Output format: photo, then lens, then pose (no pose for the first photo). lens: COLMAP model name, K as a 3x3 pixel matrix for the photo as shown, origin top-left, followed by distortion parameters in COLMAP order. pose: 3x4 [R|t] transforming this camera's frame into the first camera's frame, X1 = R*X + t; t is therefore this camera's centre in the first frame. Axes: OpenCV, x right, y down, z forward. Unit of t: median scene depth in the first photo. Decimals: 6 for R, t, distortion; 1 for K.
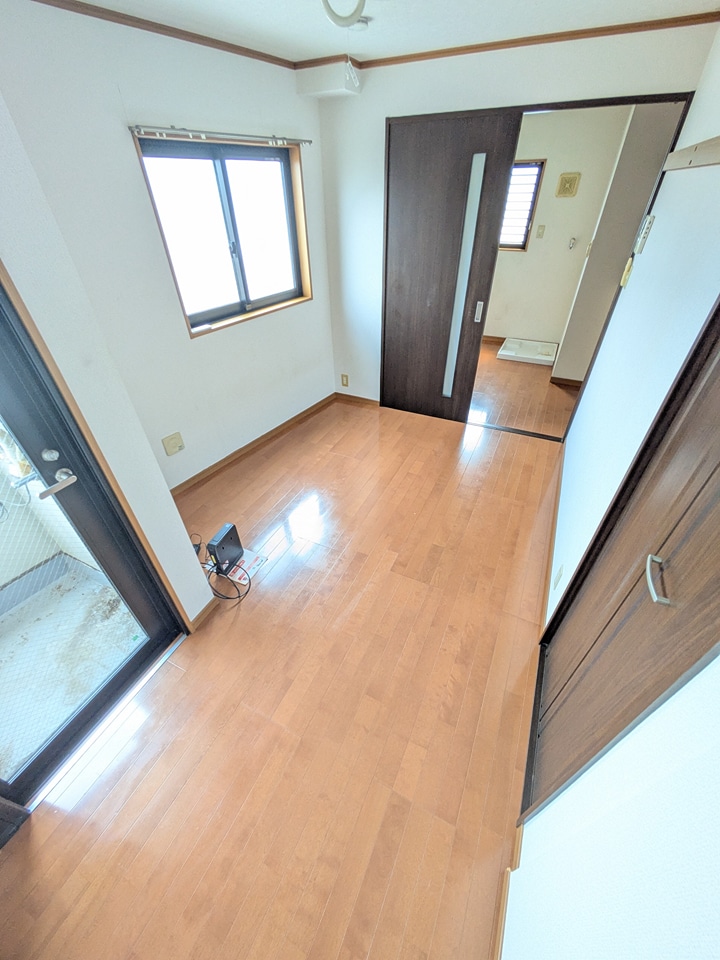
lens RADIAL K [[376.8, 0, 359.6], [0, 376.8, 481.8], [0, 0, 1]] dist [-0.004717, 0.002132]
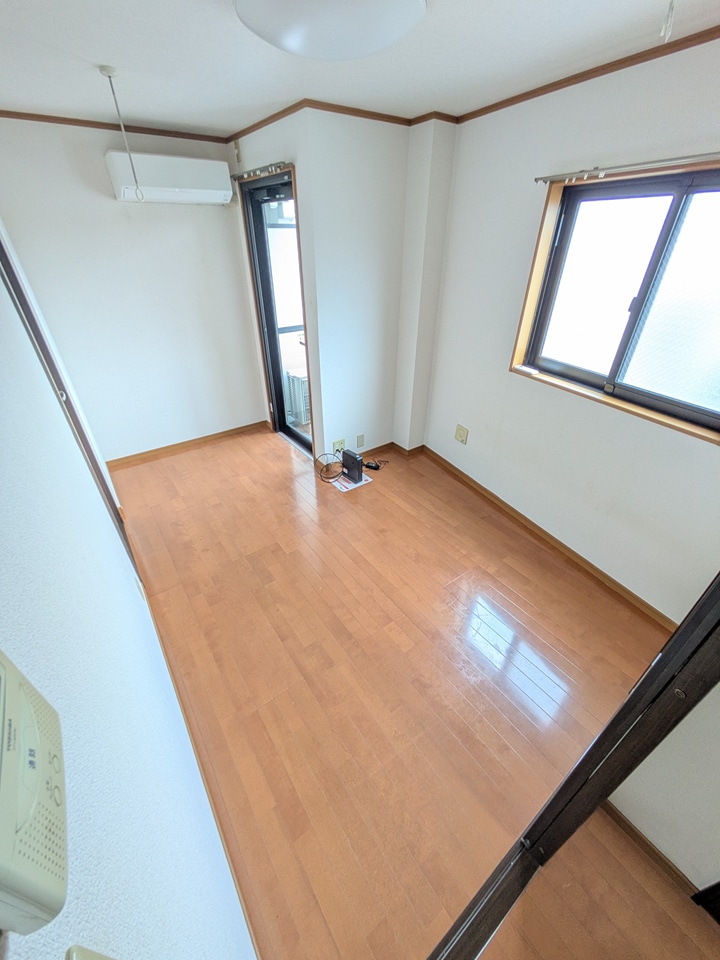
lens RADIAL K [[376.8, 0, 356.0], [0, 376.8, 482.2], [0, 0, 1]] dist [-0.004717, 0.002132]
pose [[-0.473894, 0.499894, -0.724935, 0.698335], [-0.536221, 0.489193, 0.687864, -0.769540], [0.698492, 0.714700, 0.036228, 0.957177]]
